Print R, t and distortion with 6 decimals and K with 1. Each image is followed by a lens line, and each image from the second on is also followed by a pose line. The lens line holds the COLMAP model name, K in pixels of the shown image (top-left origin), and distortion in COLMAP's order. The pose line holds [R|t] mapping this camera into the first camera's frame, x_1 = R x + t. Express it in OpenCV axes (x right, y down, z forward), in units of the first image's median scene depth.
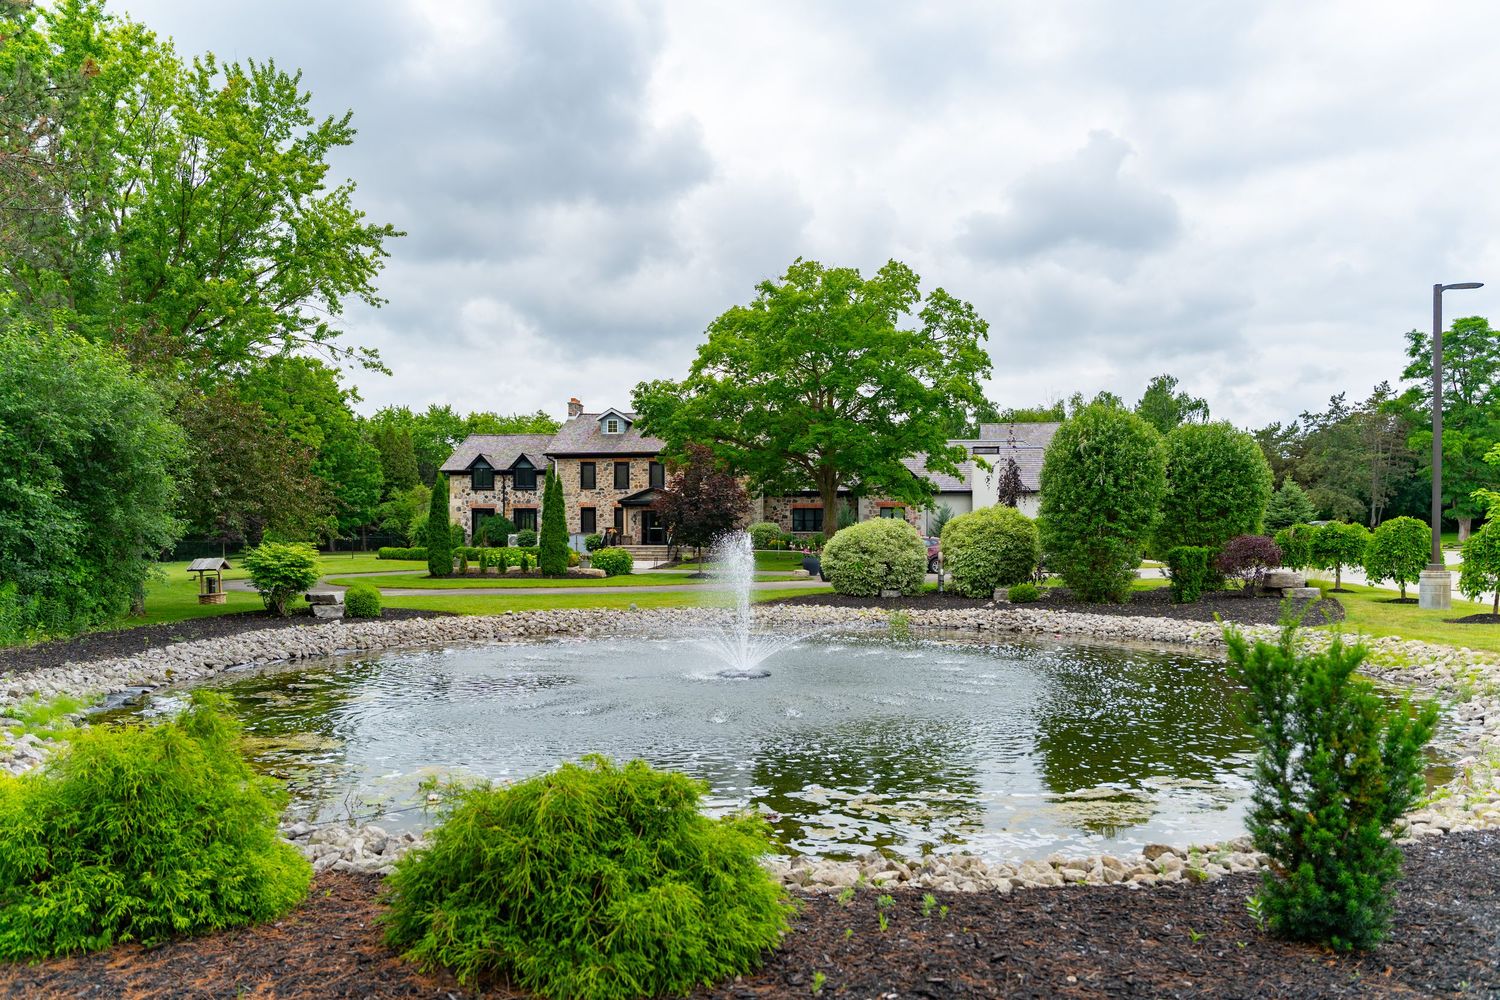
lens RADIAL K [[1037.2, 0, 765.6], [0, 1037.2, 547.8], [0, 0, 1]] dist [-0.013939, -0.015085]
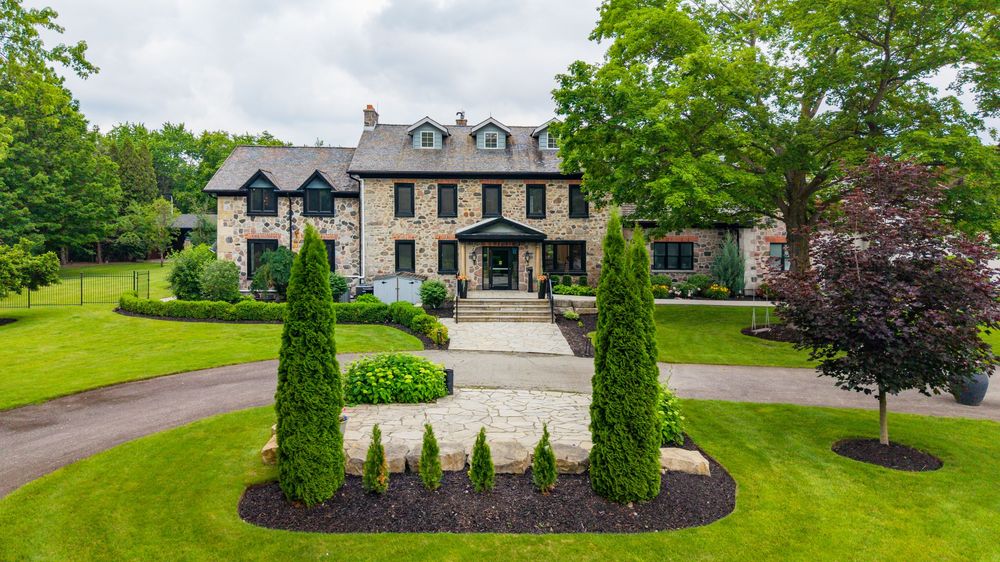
lens RADIAL K [[667.6, 0, 513.0], [0, 667.6, 253.9], [0, 0, 1]] dist [-0.030282, -0.005405]
pose [[0.982627, -0.000172, 0.185589, -0.252139], [-0.005478, 0.999537, 0.029926, -0.060535], [-0.185508, -0.030423, 0.982172, 0.659899]]
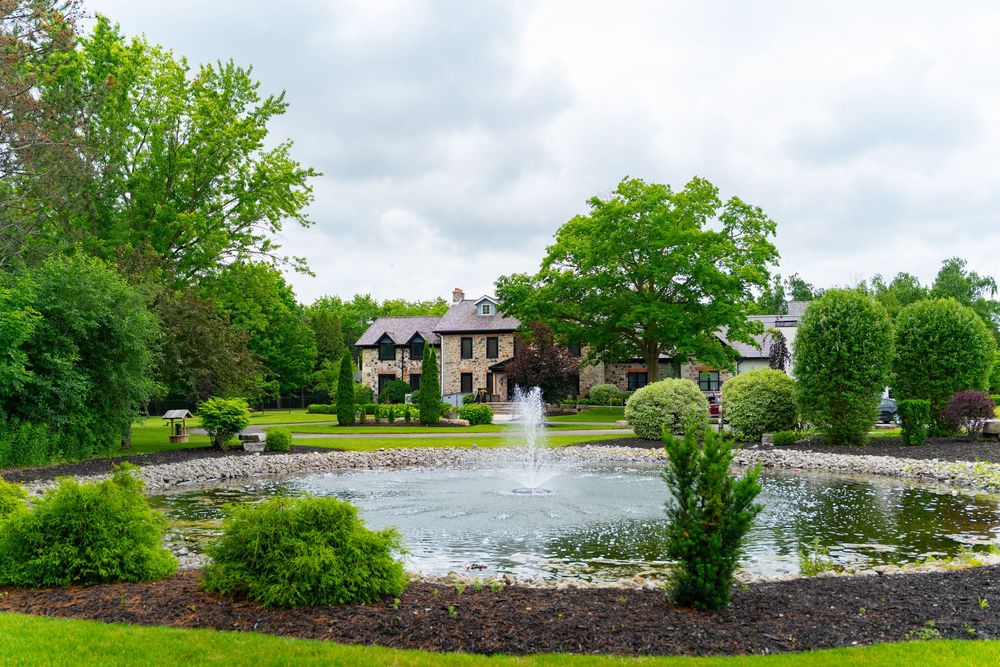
lens RADIAL K [[855.8, 0, 505.2], [0, 855.8, 324.5], [0, 0, 1]] dist [0.000047, -0.028611]
pose [[0.989342, -0.014570, -0.144880, 0.040765], [0.000621, 0.995395, -0.095859, 0.003795], [0.145609, 0.094747, 0.984795, -0.051144]]
